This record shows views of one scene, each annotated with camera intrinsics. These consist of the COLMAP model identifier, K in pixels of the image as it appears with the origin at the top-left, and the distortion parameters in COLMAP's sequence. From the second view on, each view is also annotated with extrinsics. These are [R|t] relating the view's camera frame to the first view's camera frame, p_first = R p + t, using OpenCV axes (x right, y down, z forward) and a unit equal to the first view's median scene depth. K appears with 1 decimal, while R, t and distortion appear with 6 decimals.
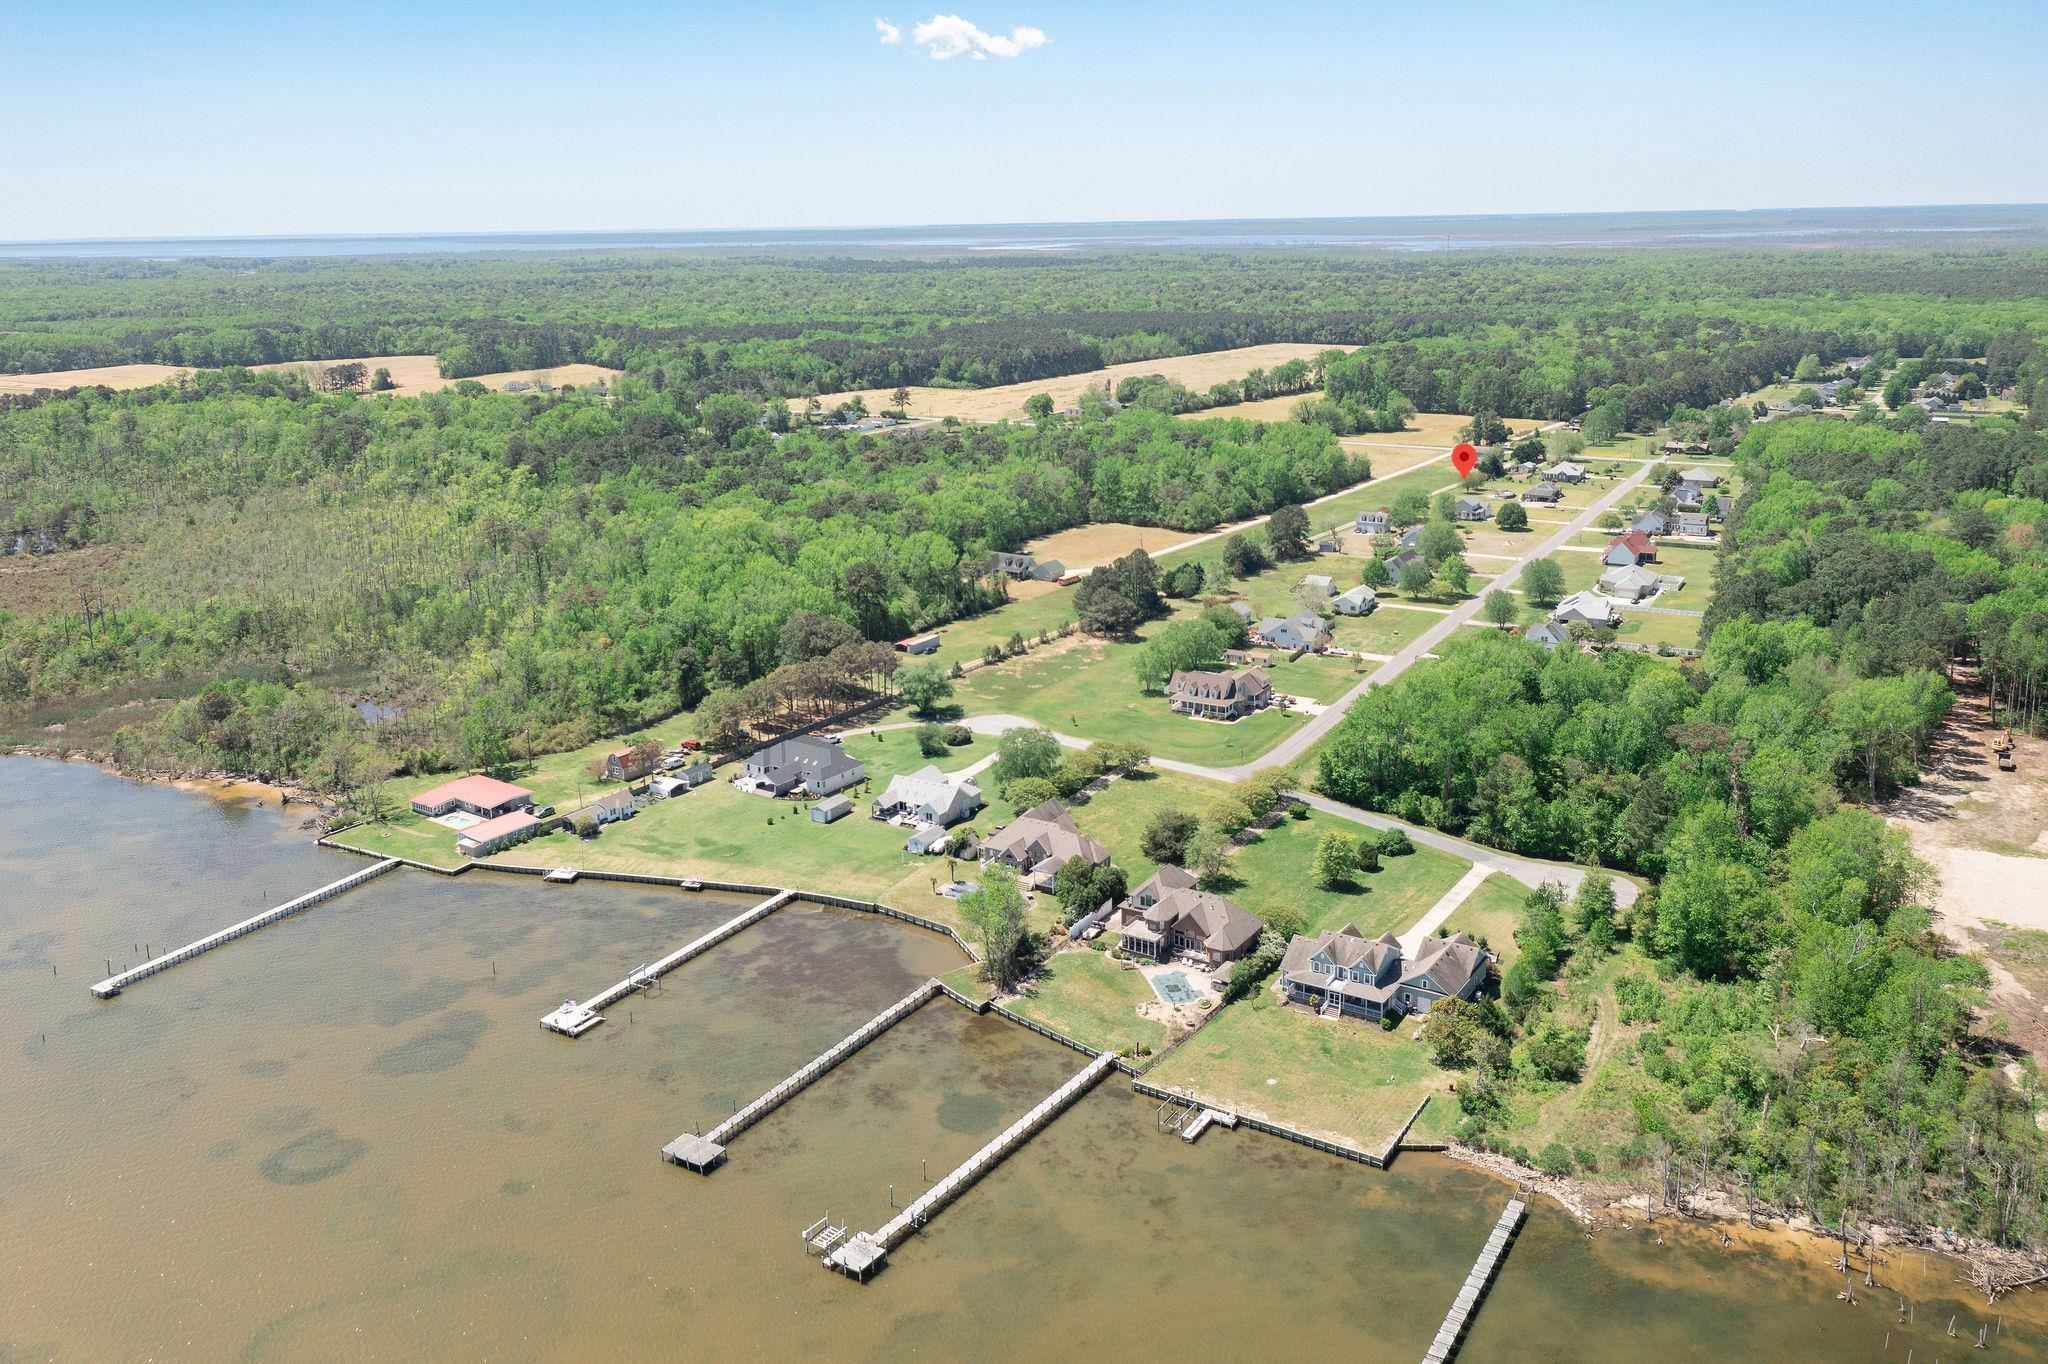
lens RADIAL K [[1634.7, 0, 1019.0], [0, 1634.7, 687.0], [0, 0, 1]] dist [-0.020350, 0.031651]
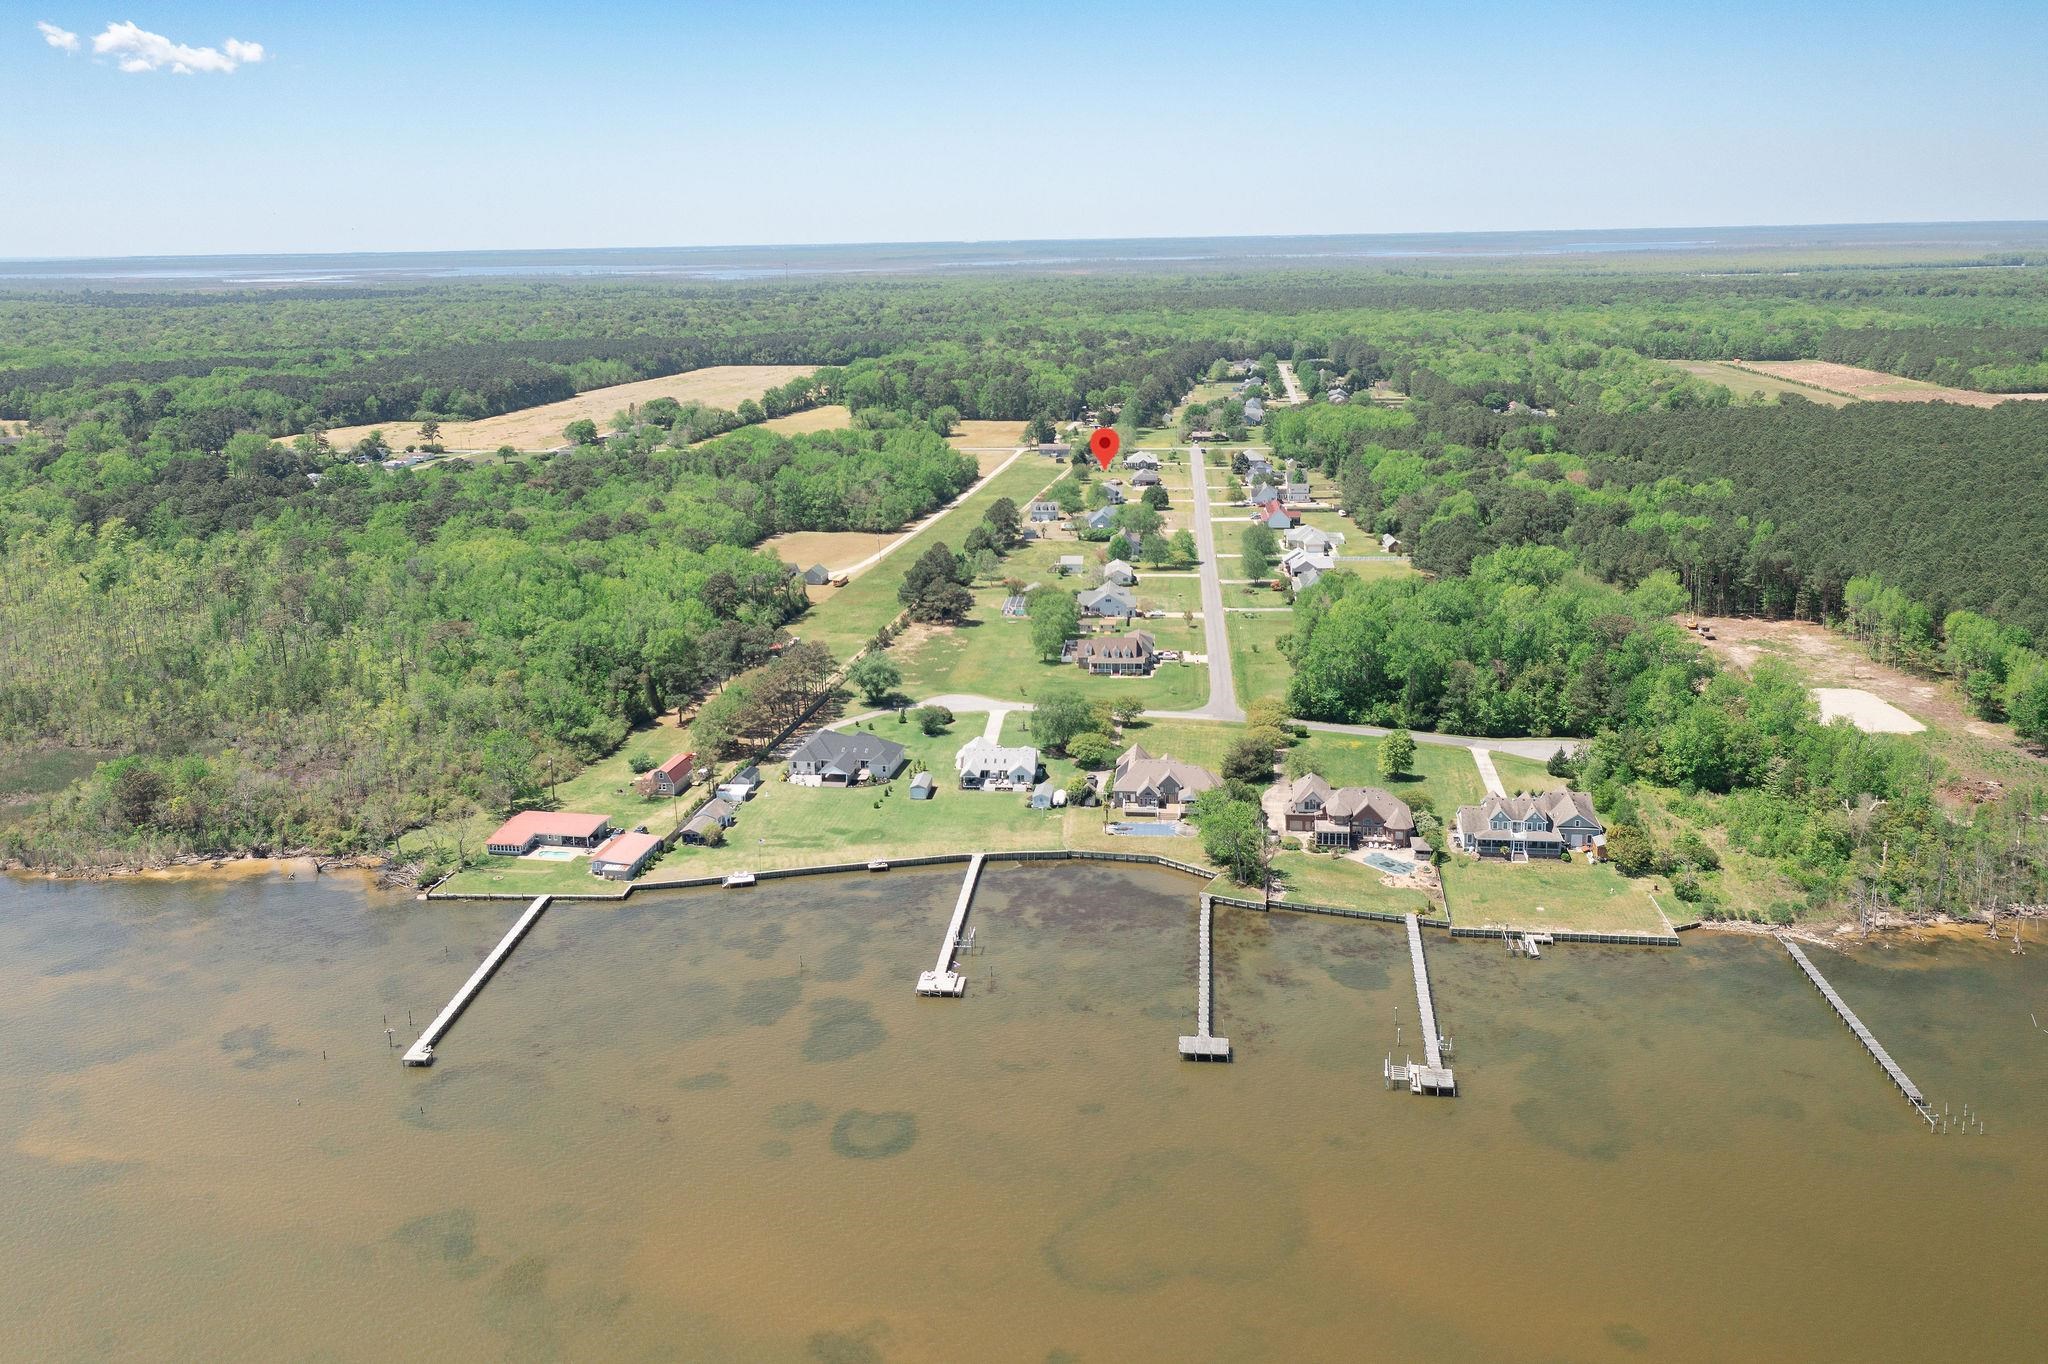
lens RADIAL K [[1634.7, 0, 1031.6], [0, 1634.7, 629.9], [0, 0, 1]] dist [-0.020350, 0.031651]
pose [[0.900681, -0.098373, 0.423198, -0.466792], [0.119802, 0.992501, -0.024262, 0.008202], [-0.417637, 0.072552, 0.905712, 0.008290]]
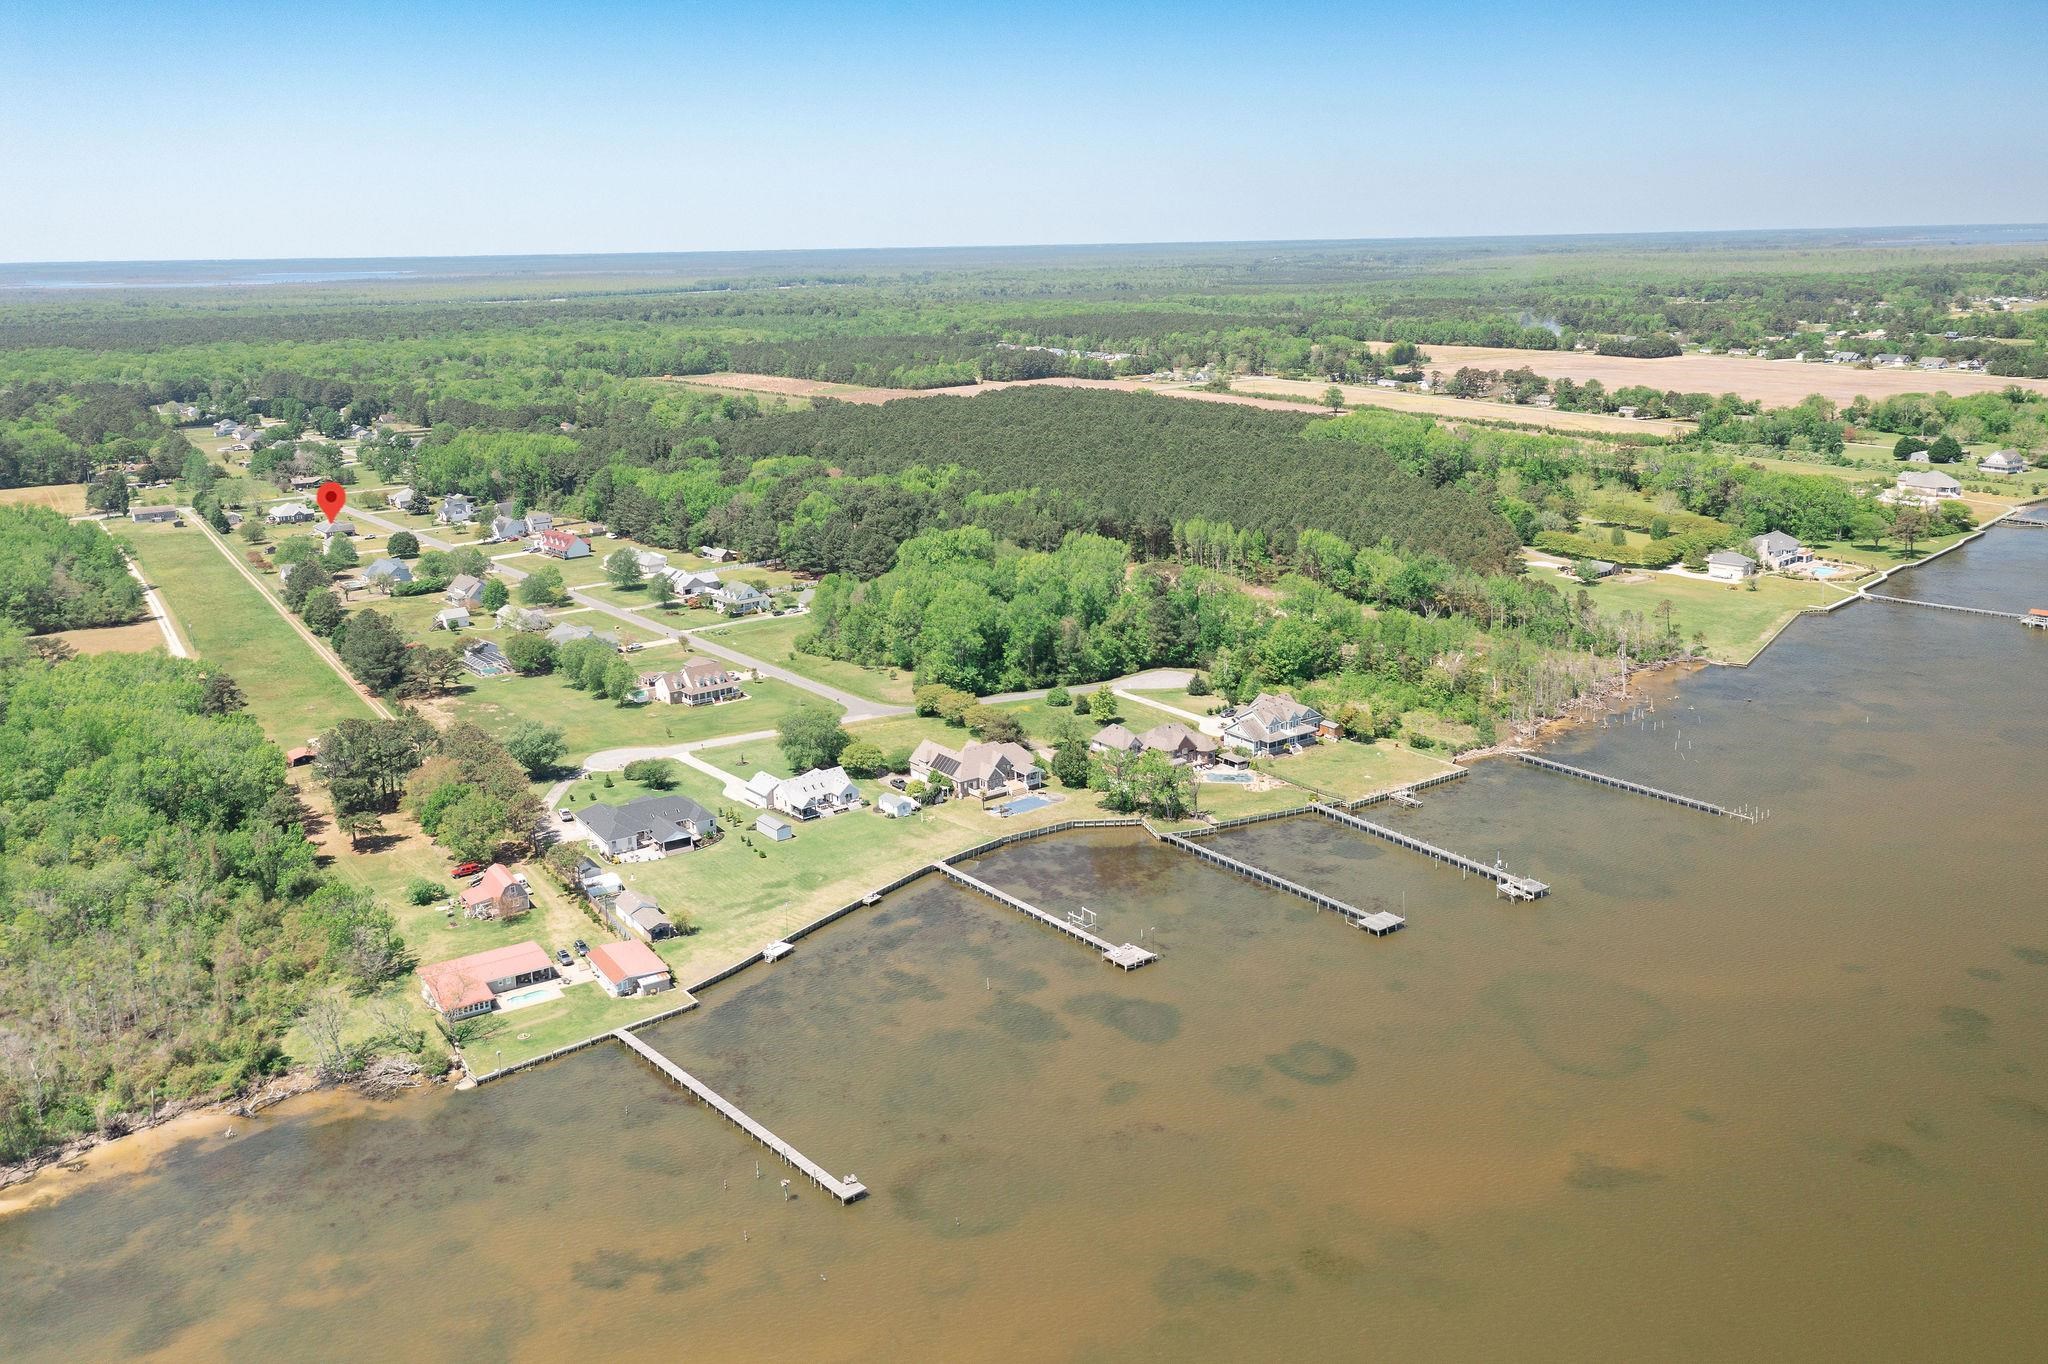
lens RADIAL K [[1634.7, 0, 1067.9], [0, 1634.7, 648.2], [0, 0, 1]] dist [-0.020350, 0.031651]
pose [[0.324298, -0.211872, 0.921922, -0.909184], [0.266581, 0.955563, 0.125830, -0.102176], [-0.907615, 0.204960, 0.366369, 0.433365]]
